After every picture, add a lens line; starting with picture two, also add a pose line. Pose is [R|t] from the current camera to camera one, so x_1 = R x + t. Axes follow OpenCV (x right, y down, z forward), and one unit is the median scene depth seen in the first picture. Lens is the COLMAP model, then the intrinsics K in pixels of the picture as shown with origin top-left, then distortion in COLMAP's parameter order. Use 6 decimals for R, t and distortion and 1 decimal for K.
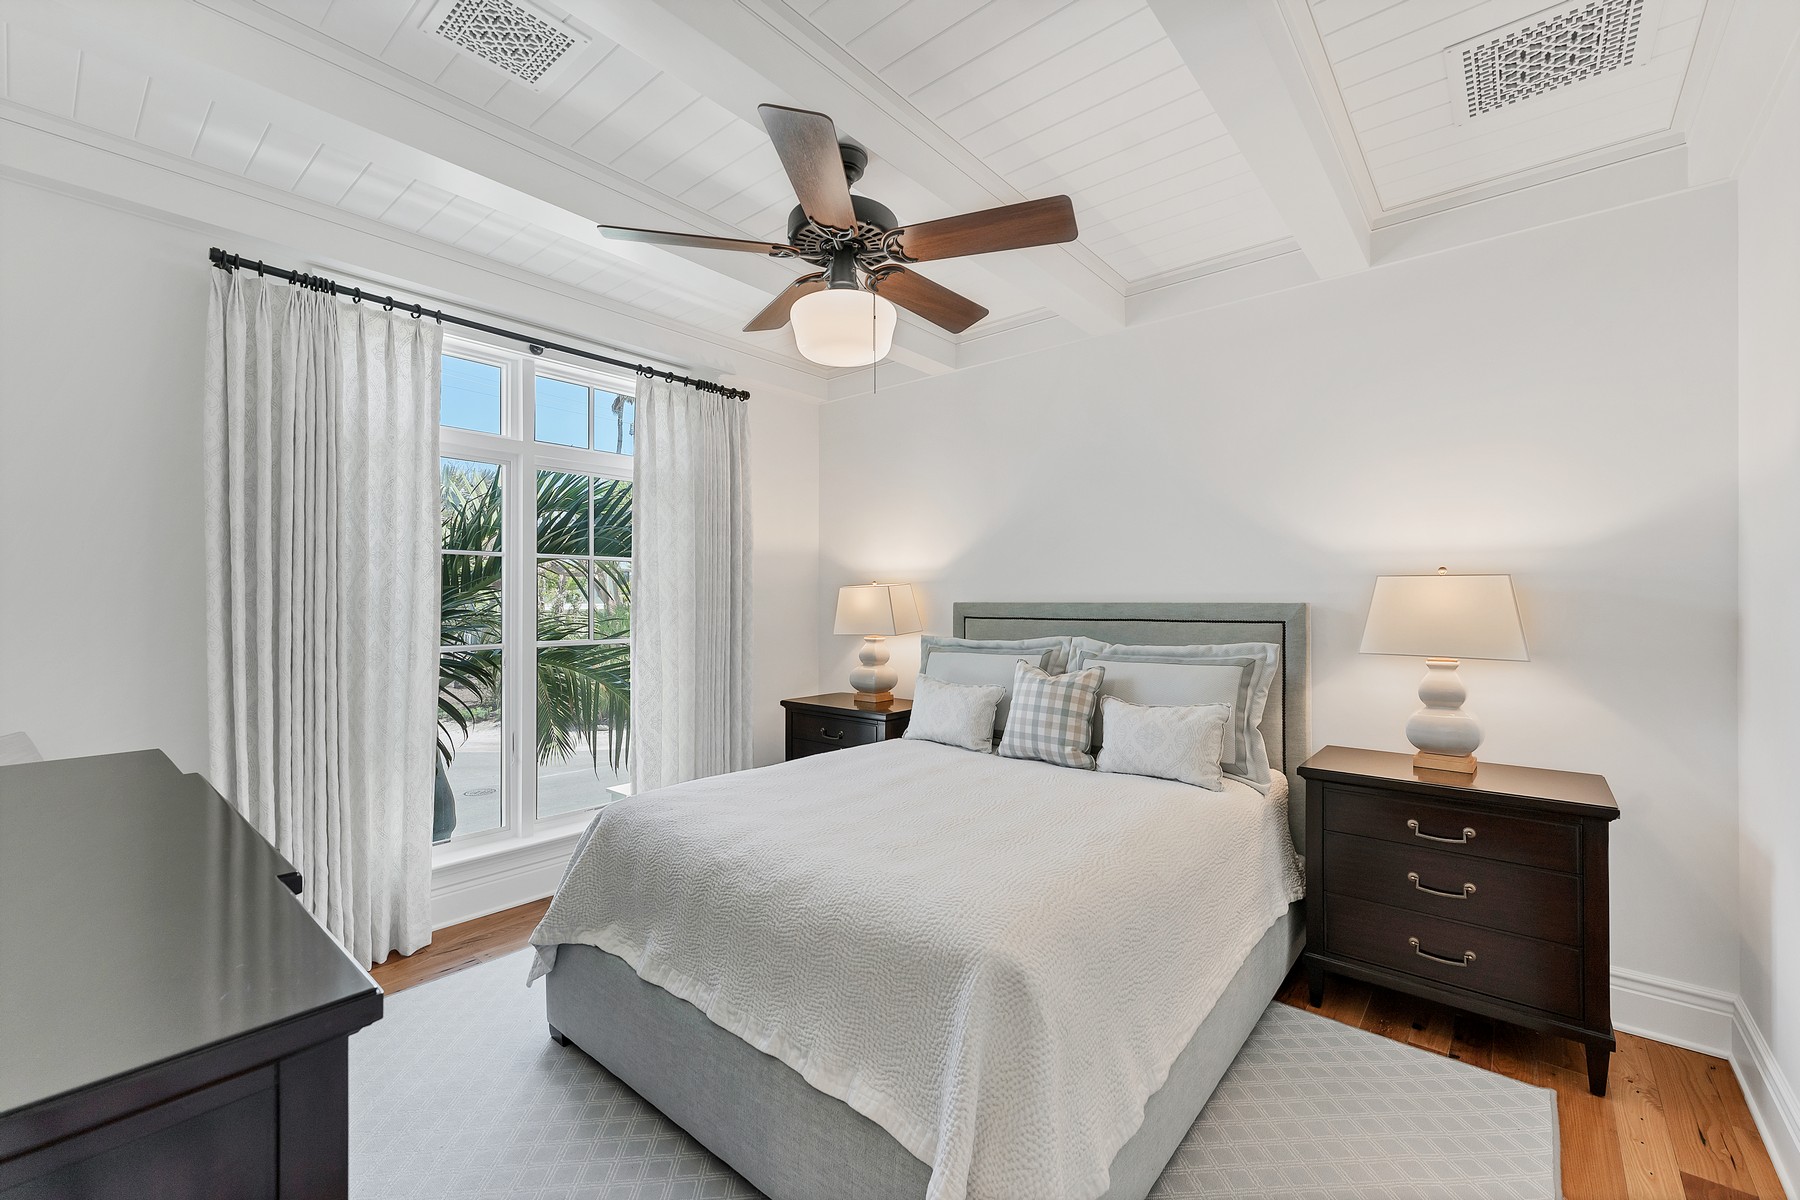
lens RADIAL K [[641.2, 0, 900.0], [0, 641.2, 600.0], [0, 0, 1]] dist [0.000301, 0.000026]
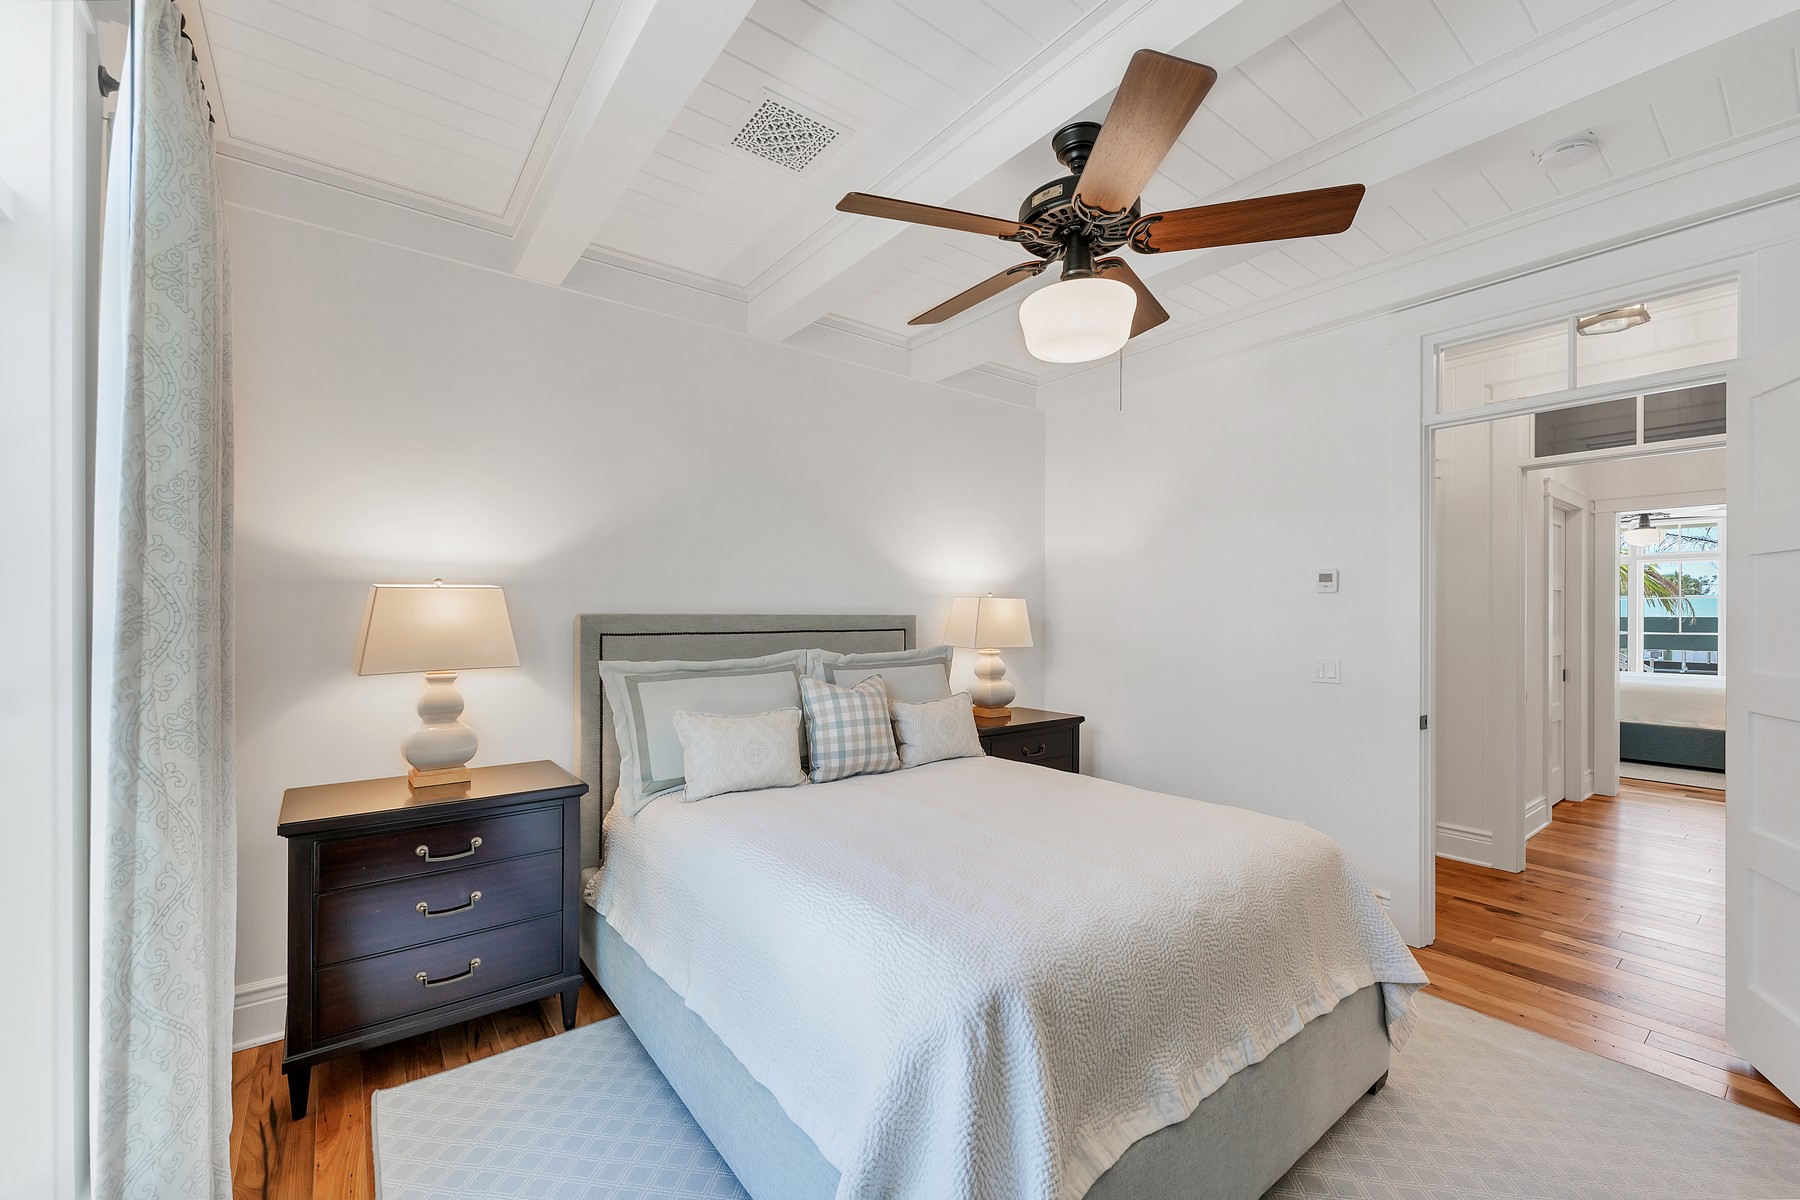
lens RADIAL K [[738.4, 0, 893.0], [0, 738.4, 595.4], [0, 0, 1]] dist [0.000740, 0.000020]
pose [[0.286244, 0.022236, 0.957899, -0.566678], [-0.003102, 0.999747, -0.022280, 0.000255], [-0.958152, 0.003406, 0.286240, 0.413576]]
